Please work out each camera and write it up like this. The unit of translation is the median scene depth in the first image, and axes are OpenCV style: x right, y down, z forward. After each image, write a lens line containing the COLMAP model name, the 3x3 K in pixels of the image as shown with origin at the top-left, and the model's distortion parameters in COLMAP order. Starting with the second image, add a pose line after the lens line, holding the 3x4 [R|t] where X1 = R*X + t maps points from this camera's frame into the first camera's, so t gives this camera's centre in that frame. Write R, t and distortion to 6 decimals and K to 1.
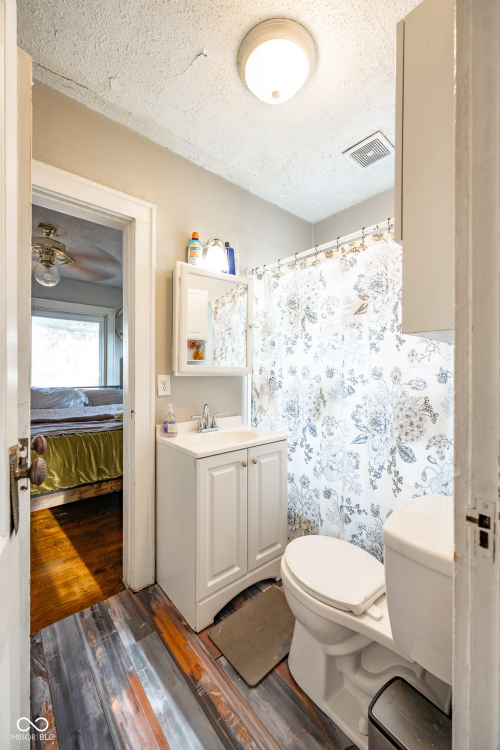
lens RADIAL K [[296.8, 0, 247.1], [0, 296.8, 372.8], [0, 0, 1]] dist [-0.002197, -0.000068]
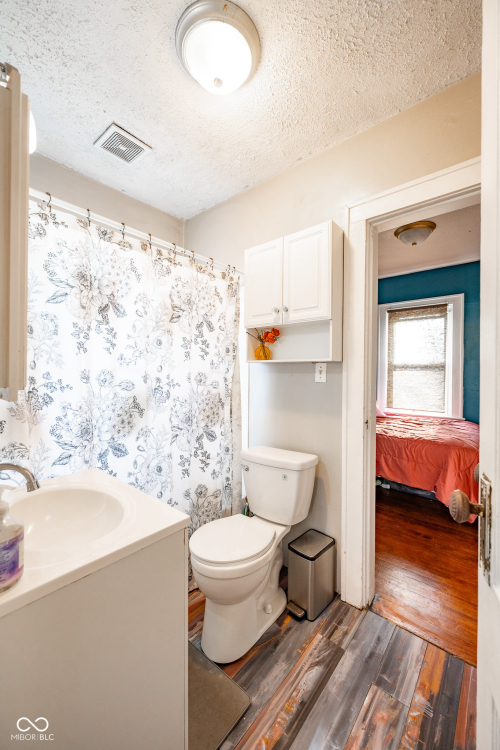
lens RADIAL K [[296.8, 0, 247.1], [0, 296.8, 372.8], [0, 0, 1]] dist [-0.002197, -0.000068]
pose [[-0.157366, -0.014819, 0.987429, -0.697549], [-0.002858, 0.999890, 0.014550, -0.031598], [-0.987536, -0.000533, -0.157391, 0.871124]]
